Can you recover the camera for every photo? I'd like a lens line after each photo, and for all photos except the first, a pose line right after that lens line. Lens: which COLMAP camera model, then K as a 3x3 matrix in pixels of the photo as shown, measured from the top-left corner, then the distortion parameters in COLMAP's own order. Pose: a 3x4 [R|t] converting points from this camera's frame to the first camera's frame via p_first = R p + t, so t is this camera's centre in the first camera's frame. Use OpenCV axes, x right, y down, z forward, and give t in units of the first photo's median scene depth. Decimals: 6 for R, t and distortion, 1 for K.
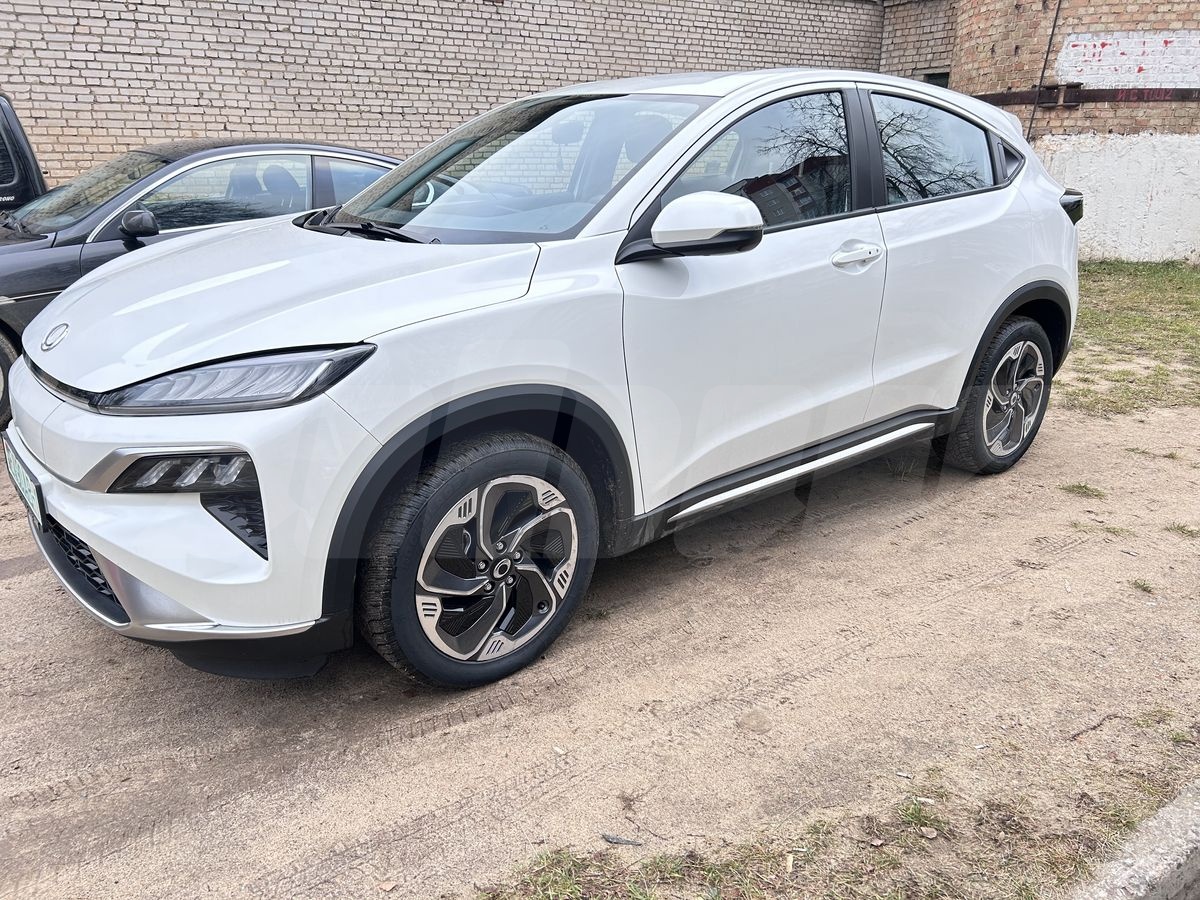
lens RADIAL K [[871.4, 0, 595.9], [0, 871.4, 451.1], [0, 0, 1]] dist [0.054750, -0.055457]
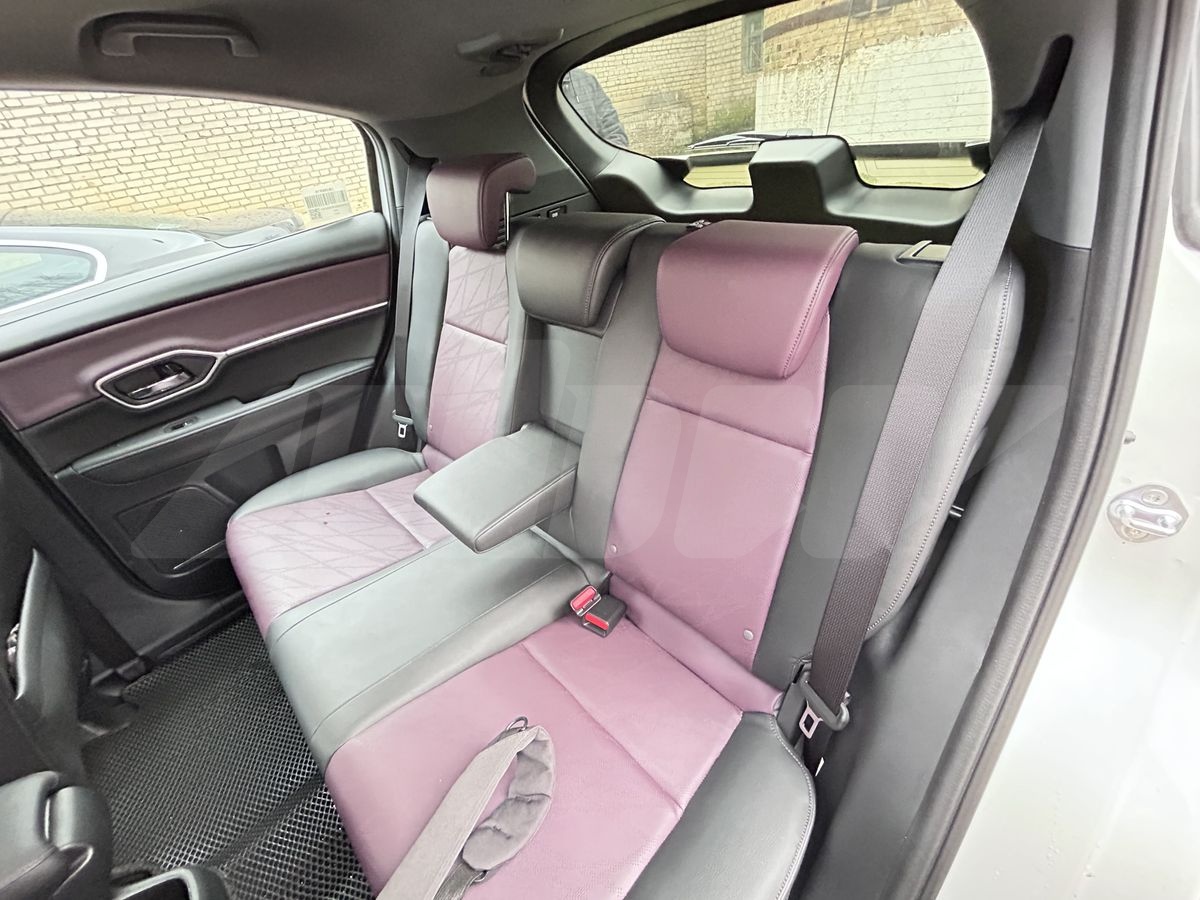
lens RADIAL K [[478.5, 0, 593.7], [0, 478.5, 453.1], [0, 0, 1]] dist [-0.003246, -0.000620]
pose [[0.985844, -0.167442, -0.008694, 0.106820], [0.163100, 0.945673, 0.281248, -0.101931], [-0.038871, -0.278684, 0.959596, 0.300197]]
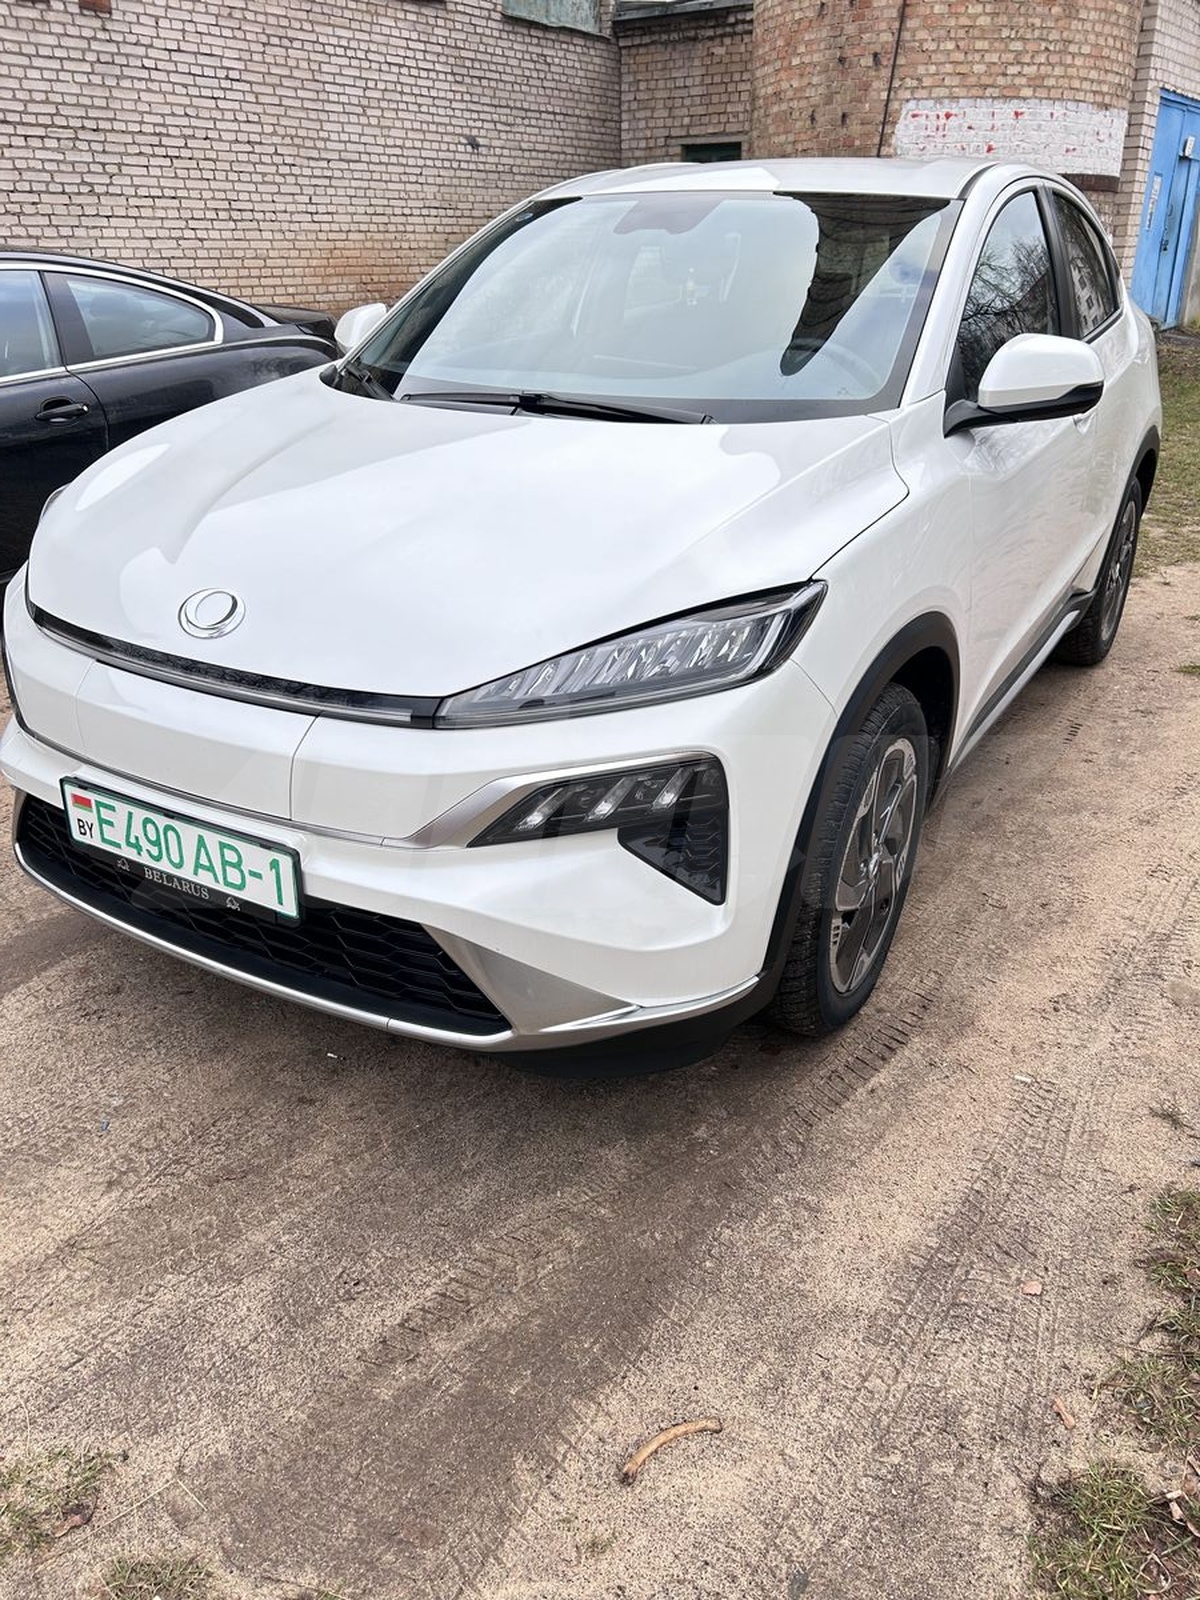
lens RADIAL K [[1161.9, 0, 610.2], [0, 1161.9, 794.7], [0, 0, 1]] dist [0.054750, -0.055457]
pose [[0.939896, -0.146410, 0.308480, -0.115487], [0.112163, 0.985661, 0.126065, -0.014334], [-0.322514, -0.083888, 0.942840, 0.025394]]
